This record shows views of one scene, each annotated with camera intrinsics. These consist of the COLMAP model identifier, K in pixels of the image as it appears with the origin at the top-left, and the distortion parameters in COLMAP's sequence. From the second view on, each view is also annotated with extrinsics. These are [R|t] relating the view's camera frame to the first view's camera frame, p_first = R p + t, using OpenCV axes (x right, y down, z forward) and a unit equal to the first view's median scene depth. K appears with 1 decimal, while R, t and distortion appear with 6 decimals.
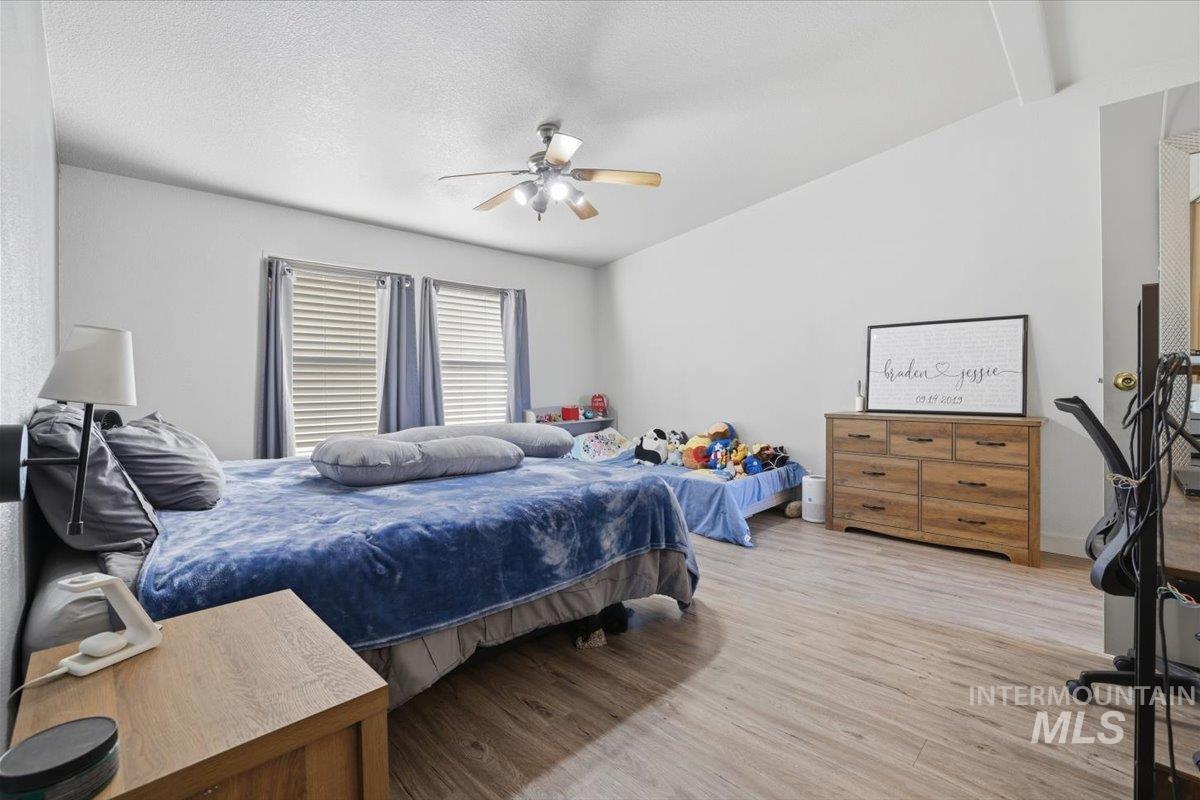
lens RADIAL K [[534.2, 0, 595.3], [0, 534.2, 389.8], [0, 0, 1]] dist [-0.013869, 0.000183]
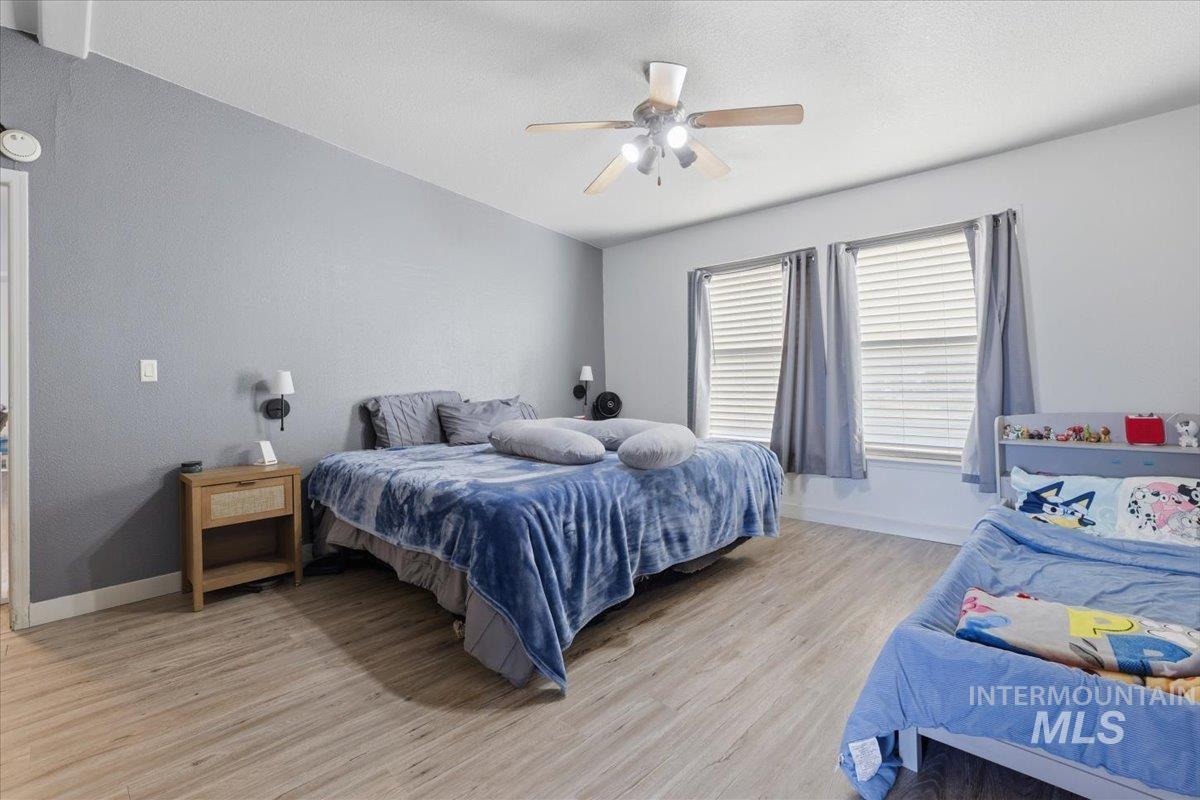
lens RADIAL K [[546.4, 0, 587.9], [0, 546.4, 384.3], [0, 0, 1]] dist [-0.047392, 0.015347]
pose [[0.002802, 0.022390, -0.999745, 0.688263], [0.014754, 0.999640, 0.022429, -0.023763], [0.999887, -0.014813, 0.002470, 0.815325]]
